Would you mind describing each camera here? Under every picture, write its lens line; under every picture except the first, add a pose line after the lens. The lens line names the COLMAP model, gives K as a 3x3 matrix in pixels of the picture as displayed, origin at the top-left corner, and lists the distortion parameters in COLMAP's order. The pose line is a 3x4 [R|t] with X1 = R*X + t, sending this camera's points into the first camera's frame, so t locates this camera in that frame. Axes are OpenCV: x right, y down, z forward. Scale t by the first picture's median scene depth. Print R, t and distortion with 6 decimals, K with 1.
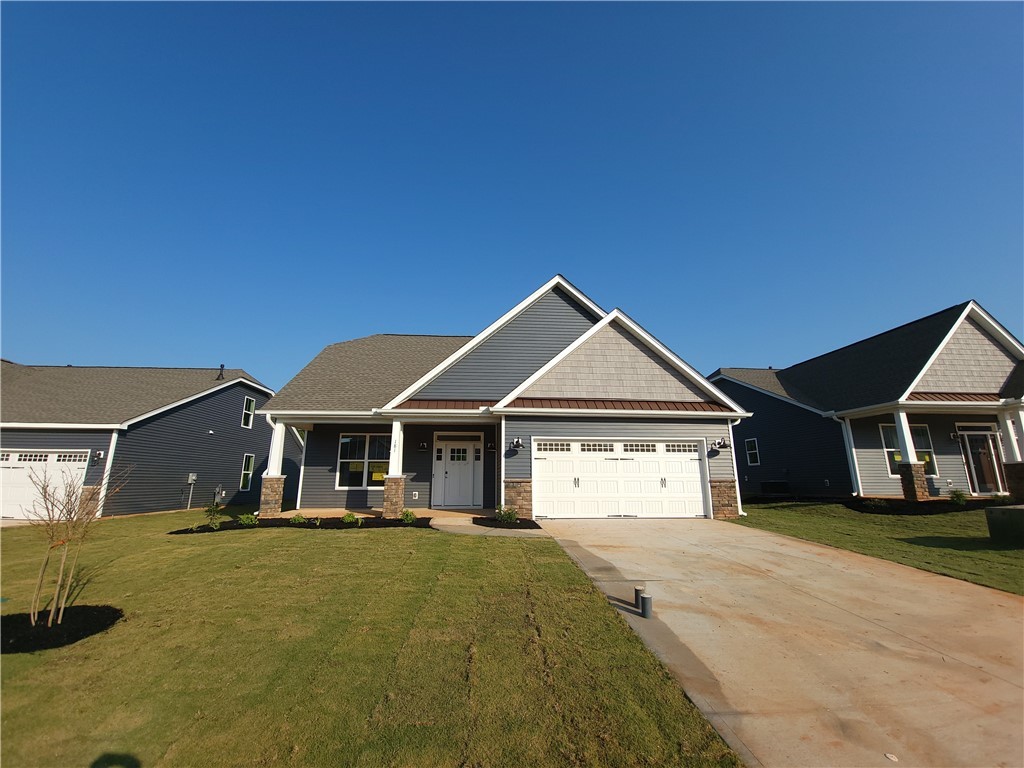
lens RADIAL K [[418.3, 0, 511.4], [0, 418.3, 386.7], [0, 0, 1]] dist [0.001906, -0.002063]
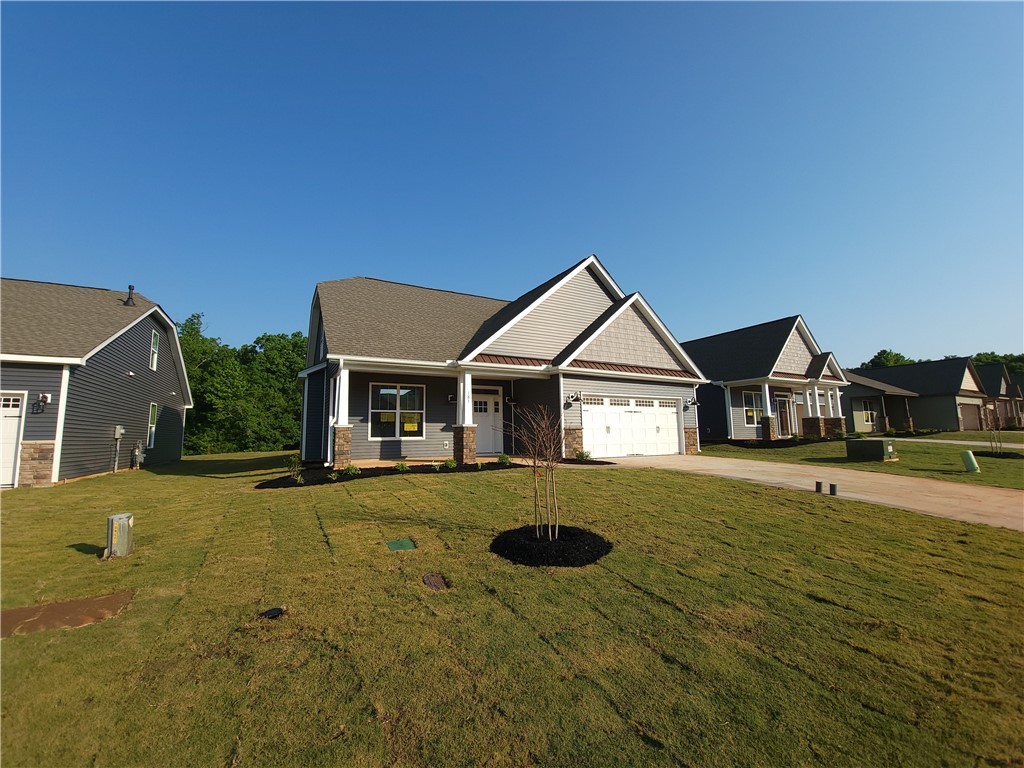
lens RADIAL K [[418.3, 0, 512.1], [0, 418.3, 384.8], [0, 0, 1]] dist [0.001906, -0.002063]
pose [[0.903953, 0.038757, 0.425872, -0.558944], [-0.079251, 0.993816, 0.077773, 0.017935], [-0.420224, -0.104054, 0.901435, 0.005161]]
